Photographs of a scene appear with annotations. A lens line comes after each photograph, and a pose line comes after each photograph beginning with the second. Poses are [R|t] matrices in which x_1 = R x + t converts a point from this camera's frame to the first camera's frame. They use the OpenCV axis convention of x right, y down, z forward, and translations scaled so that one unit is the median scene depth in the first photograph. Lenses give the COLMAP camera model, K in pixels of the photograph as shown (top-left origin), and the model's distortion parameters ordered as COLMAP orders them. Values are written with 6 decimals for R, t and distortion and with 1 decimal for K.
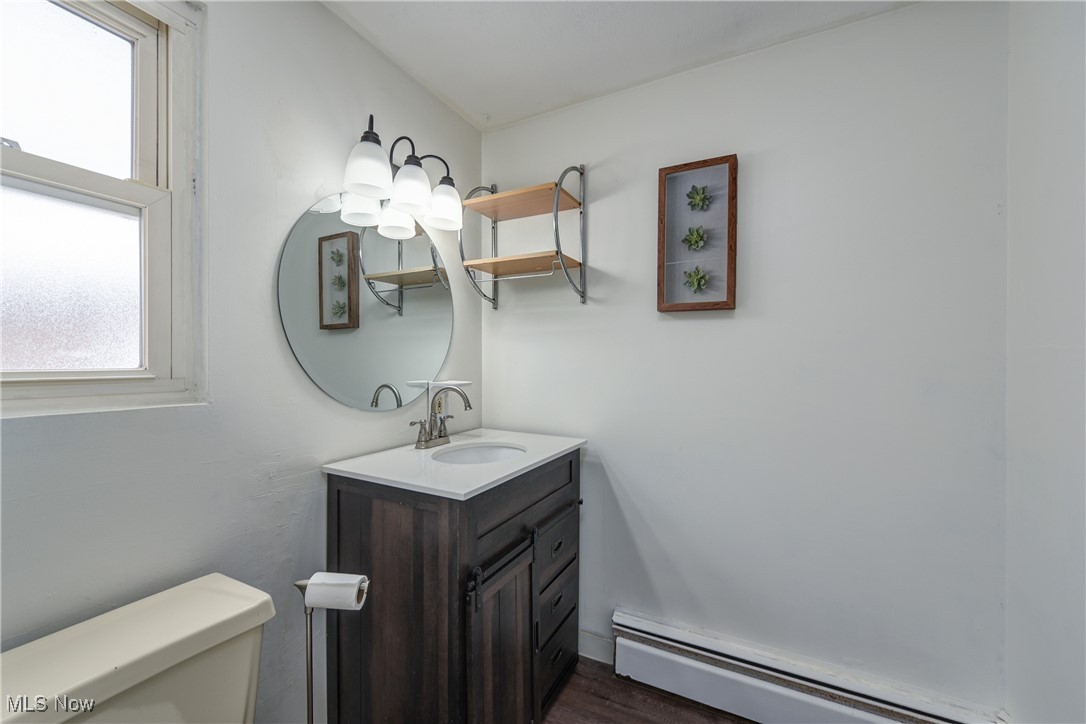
lens RADIAL K [[427.8, 0, 542.9], [0, 427.8, 365.5], [0, 0, 1]] dist [-0.001189, -0.000270]
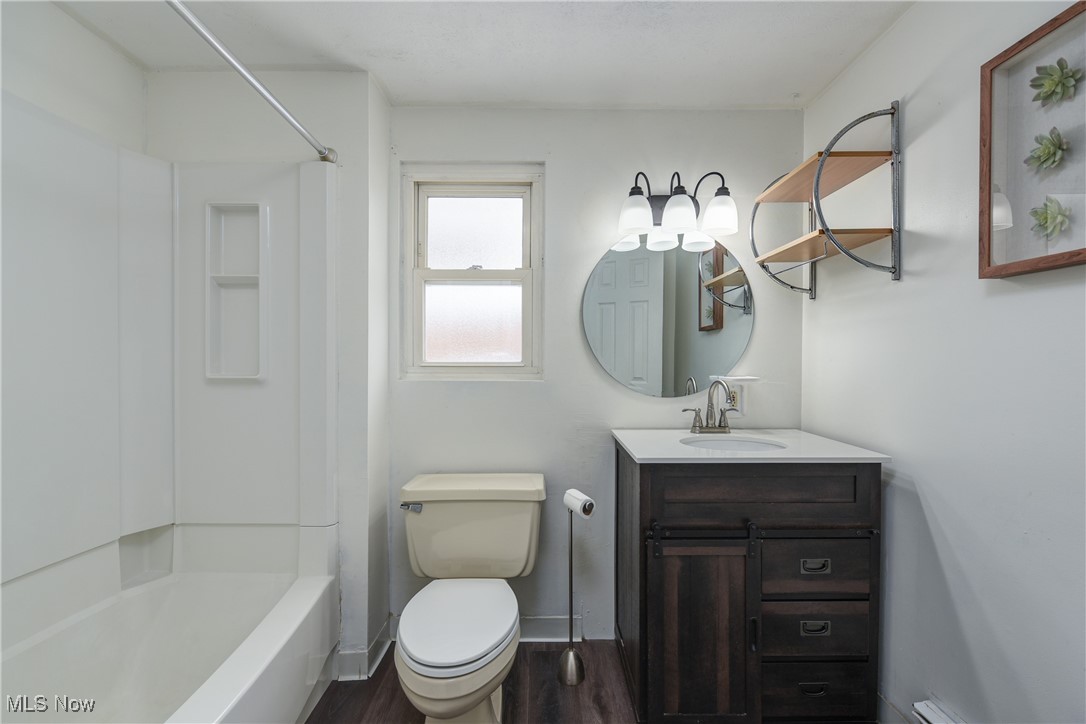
lens RADIAL K [[442.8, 0, 540.7], [0, 442.8, 365.8], [0, 0, 1]] dist [-0.008489, -0.000231]
pose [[0.460819, 0.007177, -0.887465, 0.537629], [-0.007312, 0.999964, 0.004290, 0.009898], [0.887464, 0.004512, 0.460855, 0.072914]]
